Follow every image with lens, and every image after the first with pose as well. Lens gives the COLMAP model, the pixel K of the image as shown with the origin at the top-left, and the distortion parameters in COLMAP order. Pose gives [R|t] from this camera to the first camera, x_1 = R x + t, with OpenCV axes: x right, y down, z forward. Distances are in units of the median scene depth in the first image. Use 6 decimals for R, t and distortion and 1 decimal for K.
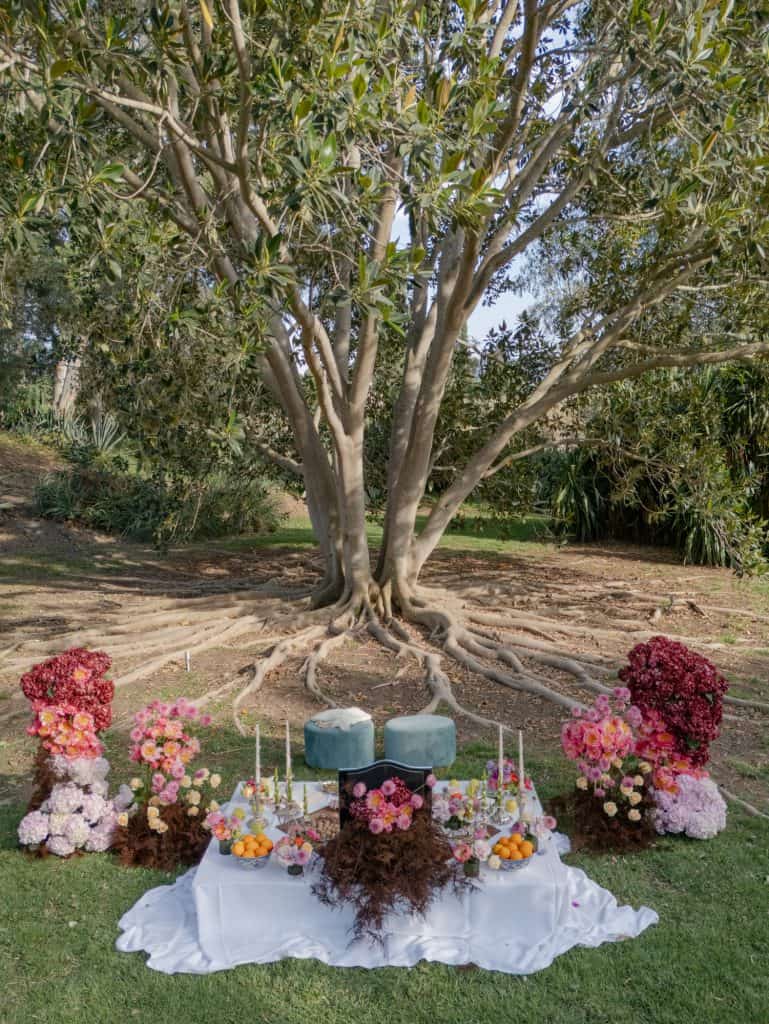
lens RADIAL K [[811.0, 0, 389.1], [0, 811.0, 559.4], [0, 0, 1]] dist [0.049323, -0.015785]
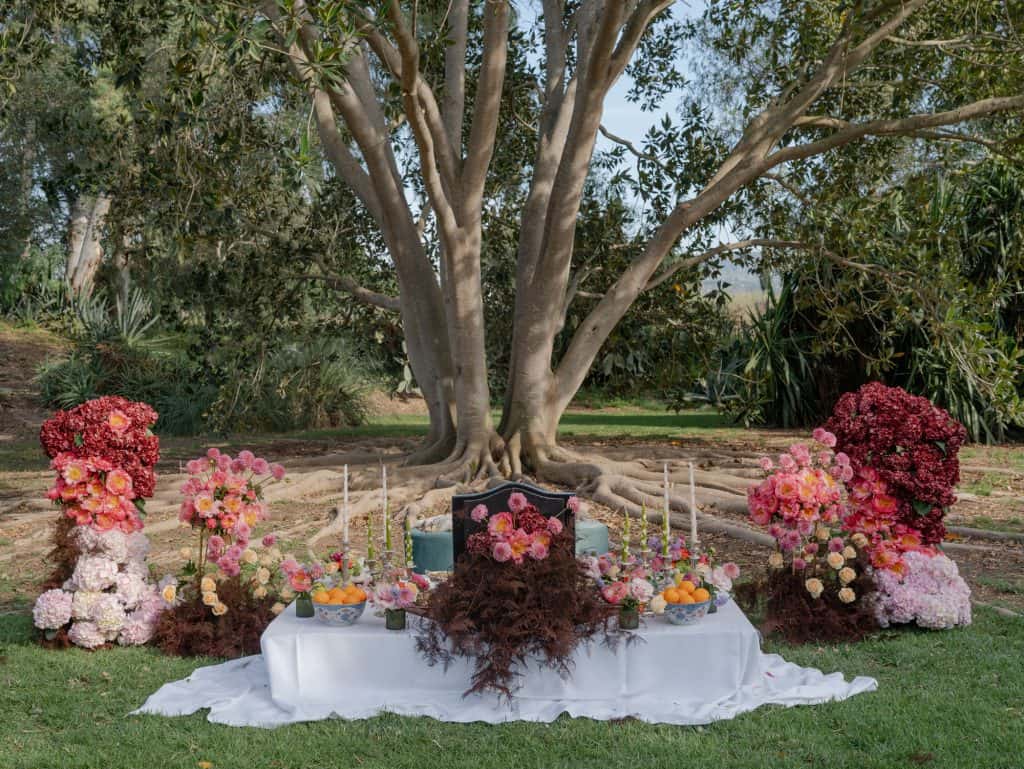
lens RADIAL K [[1144.5, 0, 494.3], [0, 1144.5, 397.6], [0, 0, 1]] dist [-0.000769, 0.000000]
pose [[0.999767, -0.007520, -0.020231, -0.000127], [0.004977, 0.992402, -0.122936, 0.193901], [0.021002, 0.122806, 0.992208, -0.050924]]
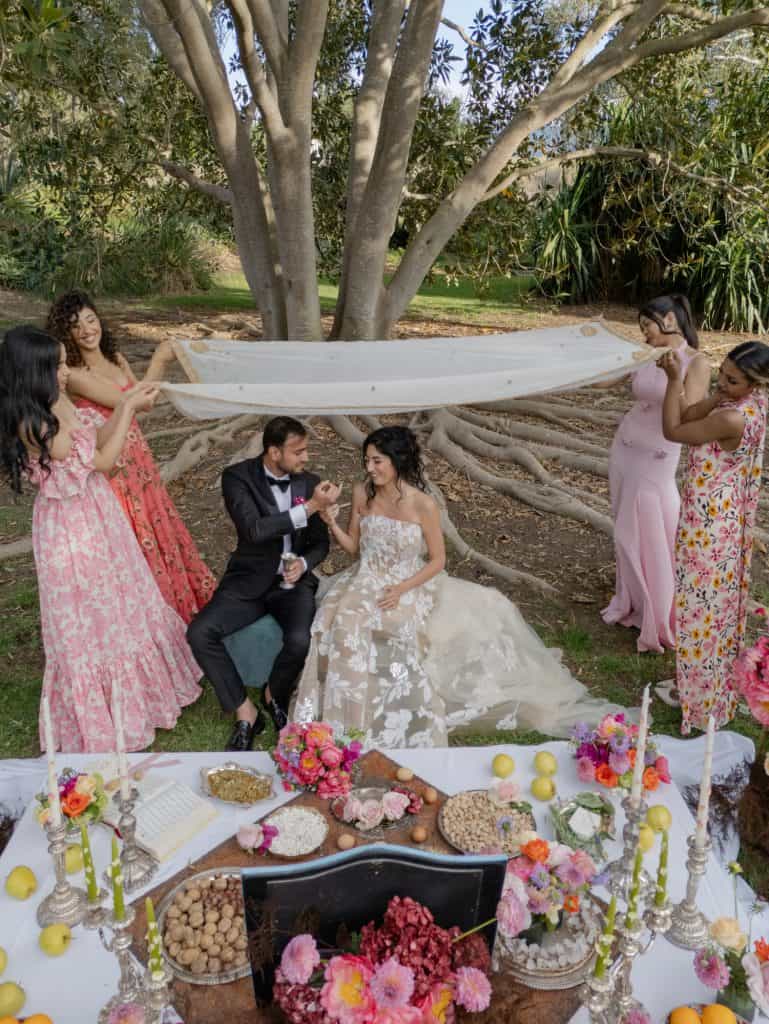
lens RADIAL K [[775.7, 0, 383.2], [0, 775.7, 459.8], [0, 0, 1]] dist [0.044392, -0.018490]
pose [[0.998540, -0.007242, 0.053523, -0.012561], [-0.001652, 0.986409, 0.164298, 0.014815], [-0.053986, -0.164147, 0.984958, 0.449841]]
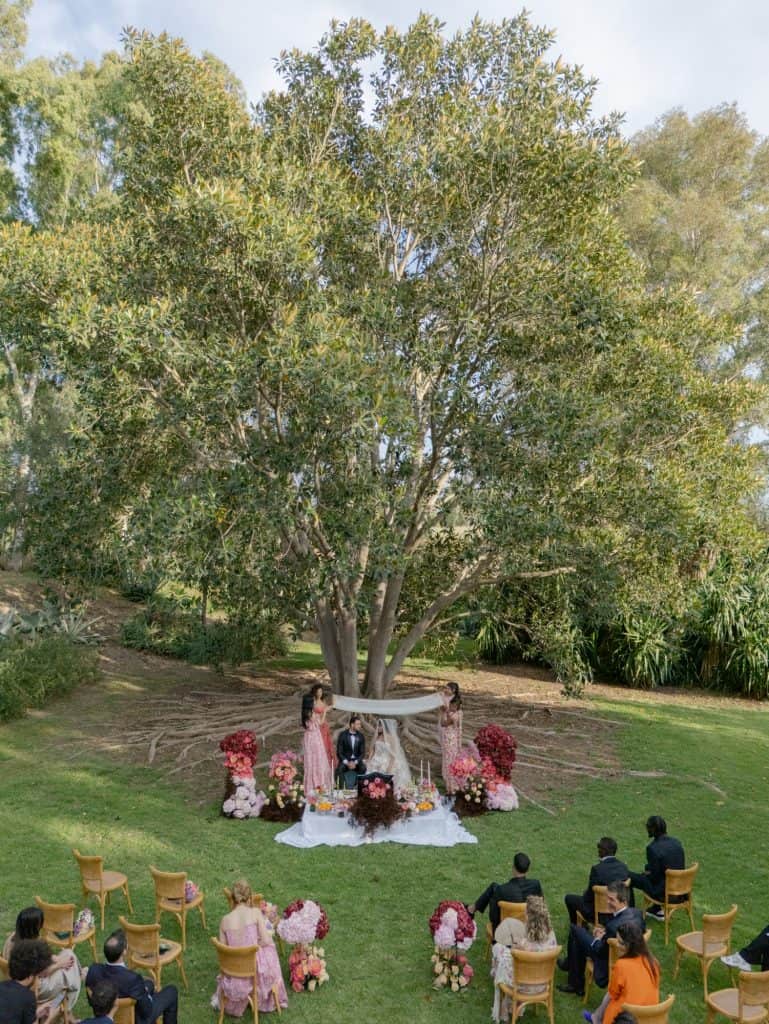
lens RADIAL K [[775.7, 0, 383.2], [0, 775.7, 513.6], [0, 0, 1]] dist [0.044392, -0.018490]
pose [[0.999379, 0.007641, 0.034398, -0.047494], [-0.001014, 0.982042, -0.188661, -0.061515], [-0.035222, 0.188509, 0.981440, -1.048010]]
